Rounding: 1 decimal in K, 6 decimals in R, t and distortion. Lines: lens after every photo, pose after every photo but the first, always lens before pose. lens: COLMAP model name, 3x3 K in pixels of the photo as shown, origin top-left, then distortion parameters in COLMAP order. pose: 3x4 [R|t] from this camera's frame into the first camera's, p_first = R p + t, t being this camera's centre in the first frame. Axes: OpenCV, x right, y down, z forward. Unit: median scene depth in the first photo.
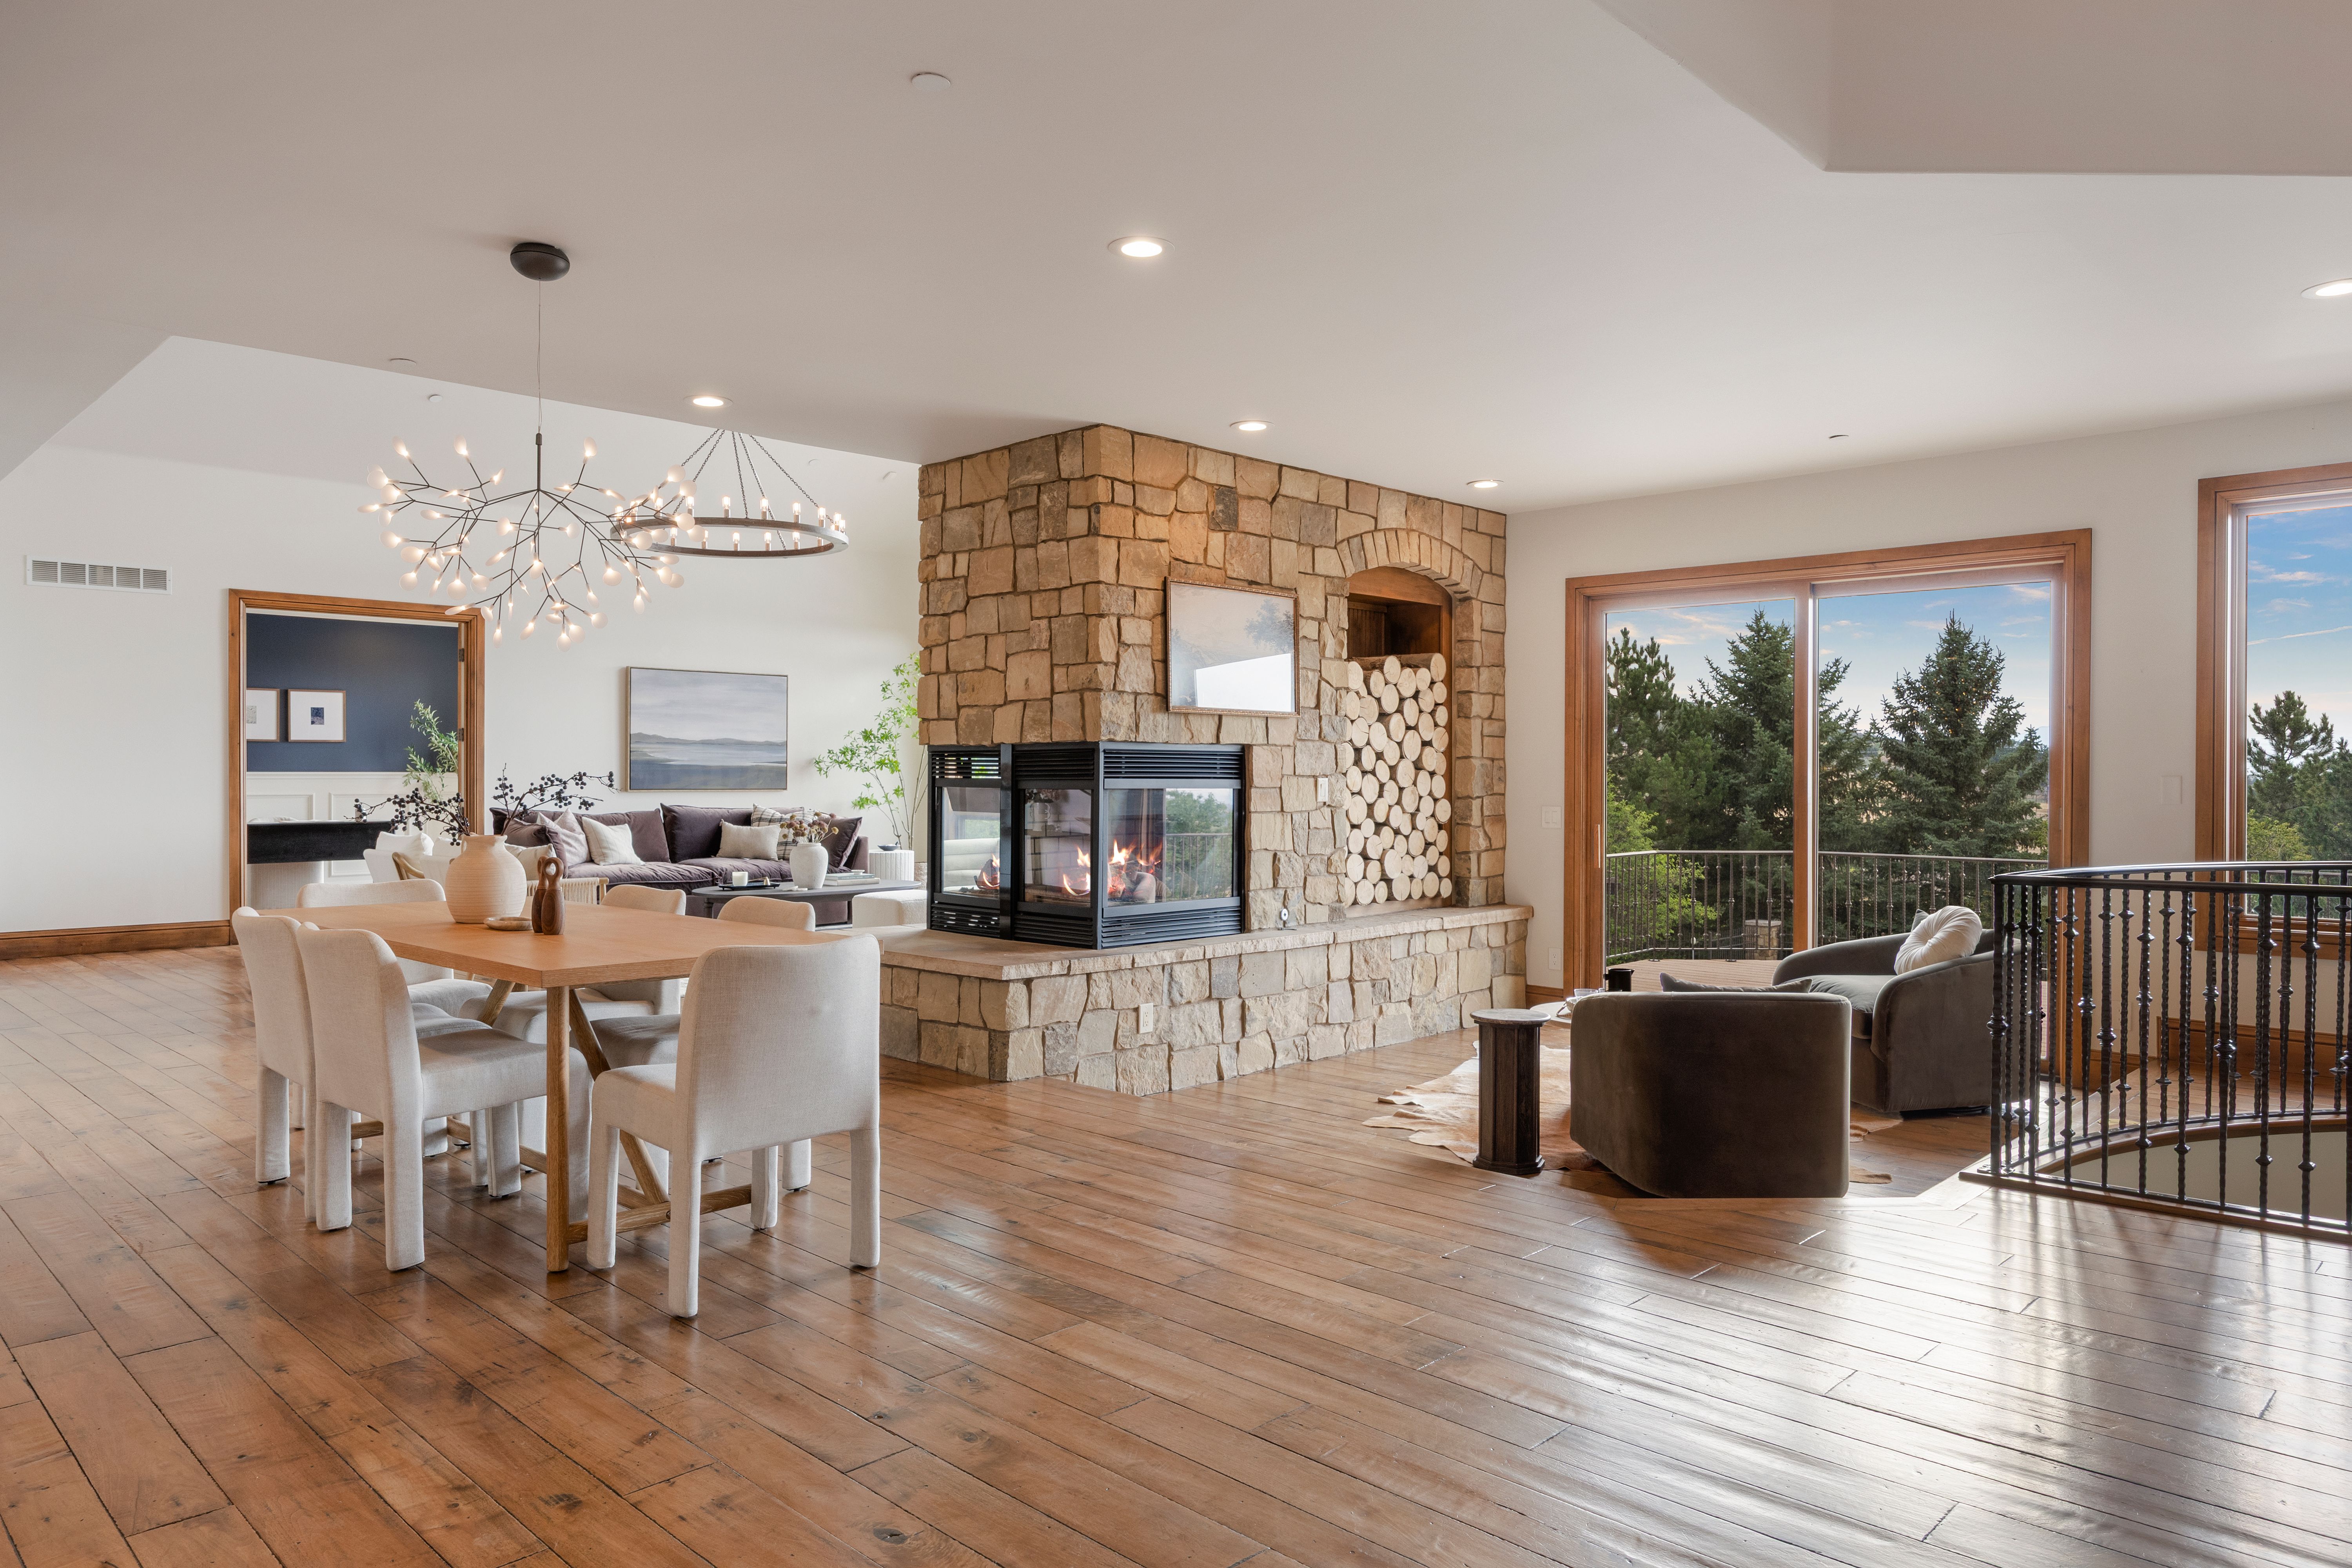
lens RADIAL K [[1502.5, 0, 1176.0], [0, 1502.5, 784.0], [0, 0, 1]] dist [0.001499, -0.000158]
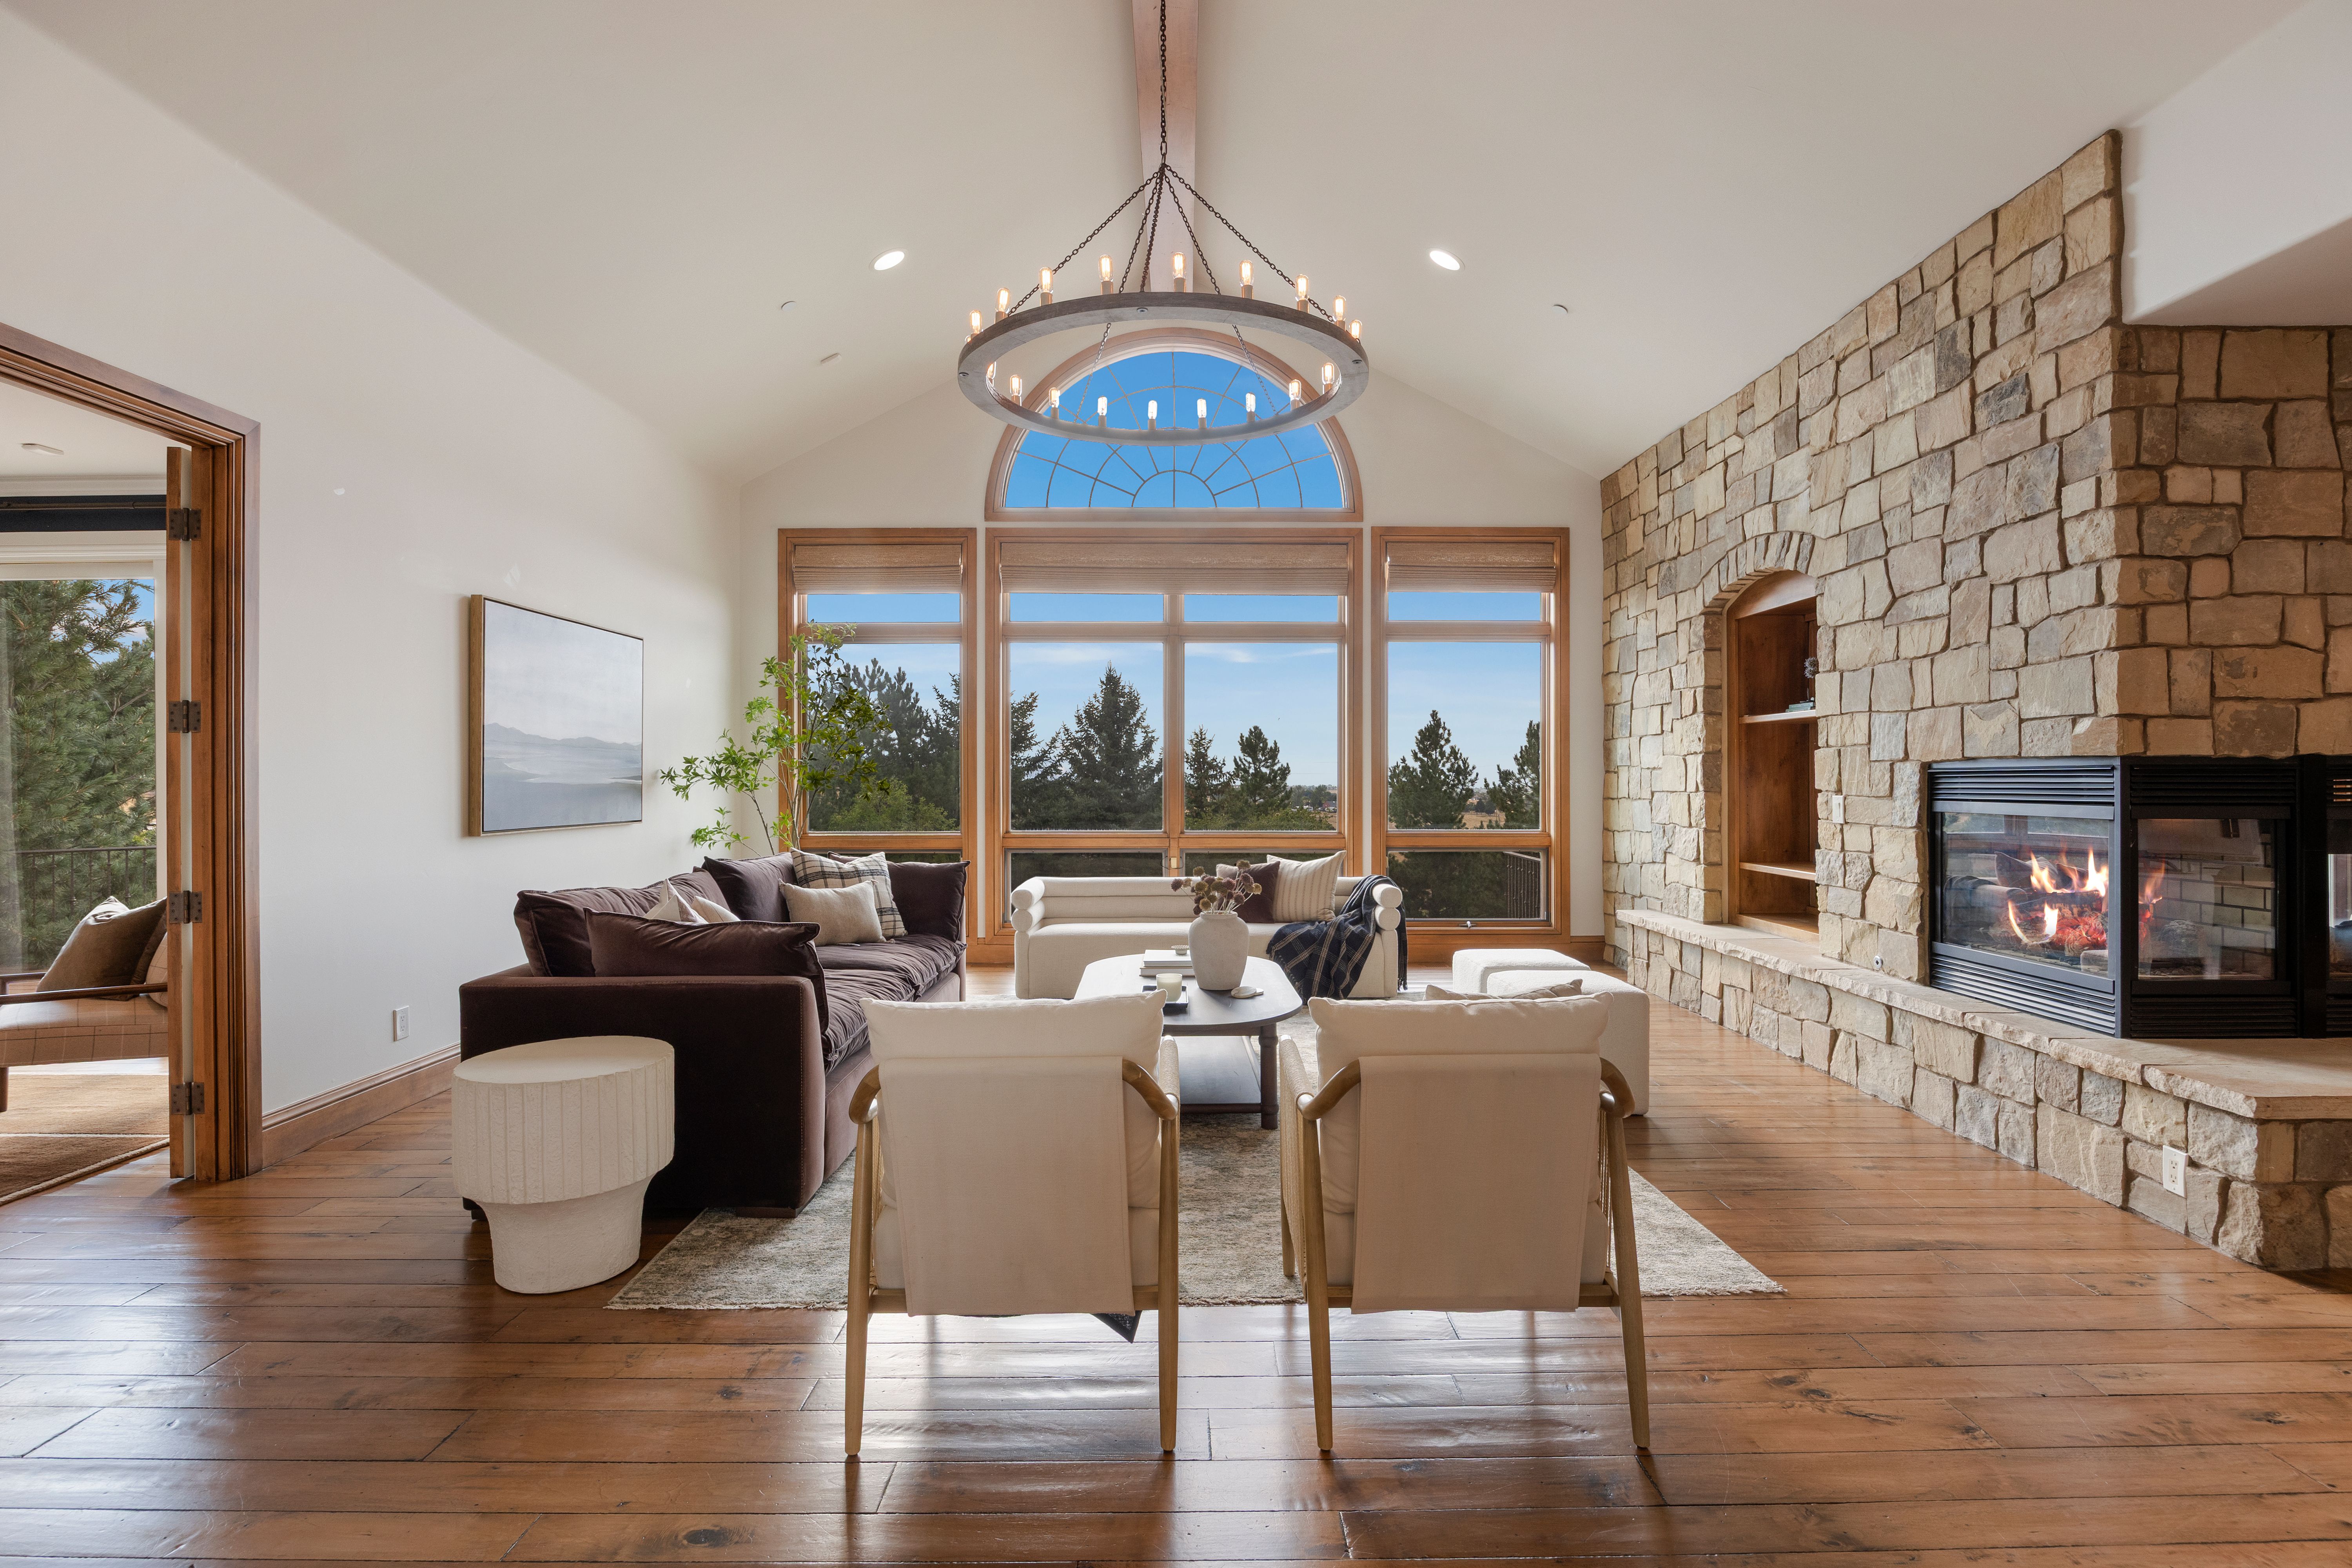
lens RADIAL K [[1142.9, 0, 1176.0], [0, 1142.9, 784.0], [0, 0, 1]] dist [-0.013064, 0.000269]
pose [[0.709404, -0.009309, 0.704741, -0.742944], [0.011004, 0.999937, 0.002131, -0.017829], [-0.704717, 0.006243, 0.709461, 0.871957]]
